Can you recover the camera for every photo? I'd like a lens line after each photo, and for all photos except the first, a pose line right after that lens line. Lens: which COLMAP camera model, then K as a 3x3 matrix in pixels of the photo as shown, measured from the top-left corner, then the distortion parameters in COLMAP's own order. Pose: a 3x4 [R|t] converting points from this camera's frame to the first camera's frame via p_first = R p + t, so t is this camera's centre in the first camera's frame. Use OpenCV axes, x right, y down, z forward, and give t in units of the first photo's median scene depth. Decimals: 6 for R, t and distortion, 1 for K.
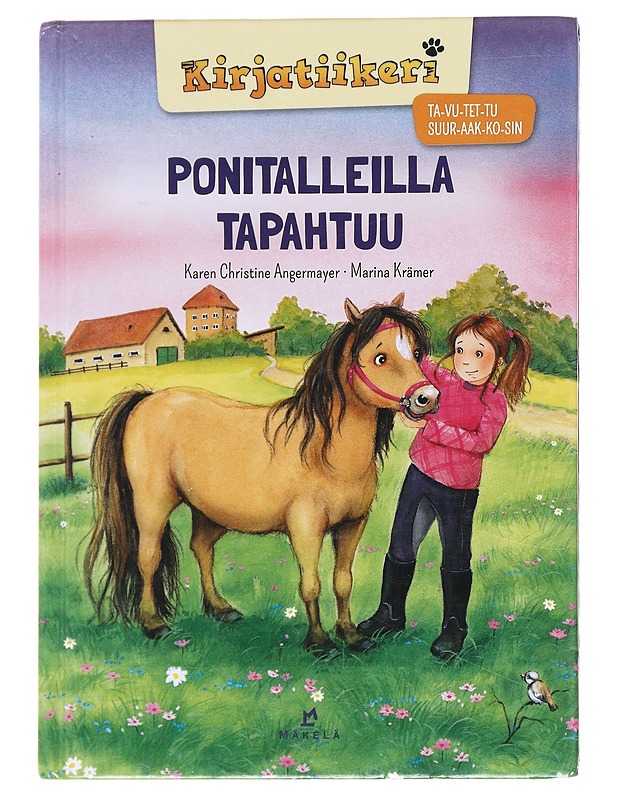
lens RADIAL K [[3810.9, 0, 307.4], [0, 3810.9, 398.5], [0, 0, 1]] dist [0.330494, 0.000000]
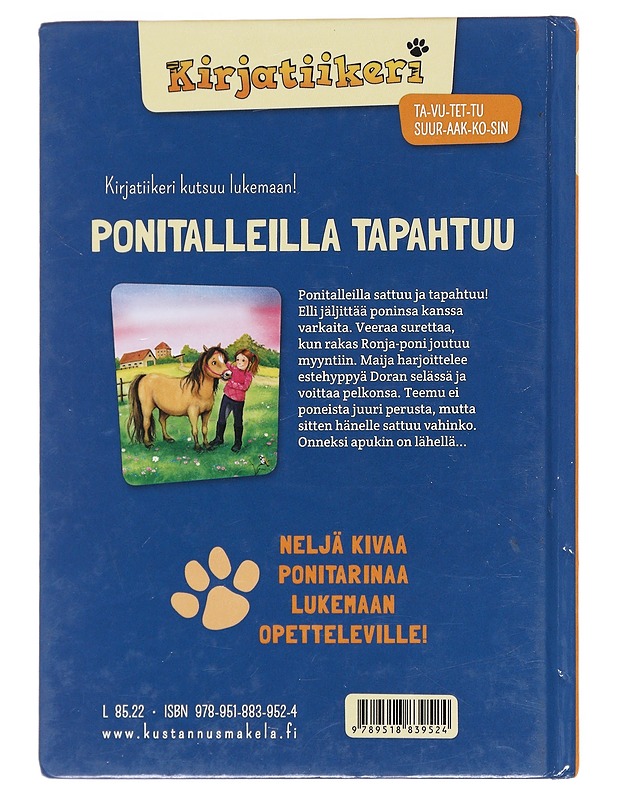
lens RADIAL K [[3810.9, 0, 353.9], [0, 3810.9, 444.7], [0, 0, 1]] dist [0.330494, 0.000000]
pose [[0.999611, -0.024438, 0.013447, 0.094859], [0.024283, 0.999638, 0.011570, 0.025569], [-0.013725, -0.011239, 0.999843, -2.347232]]
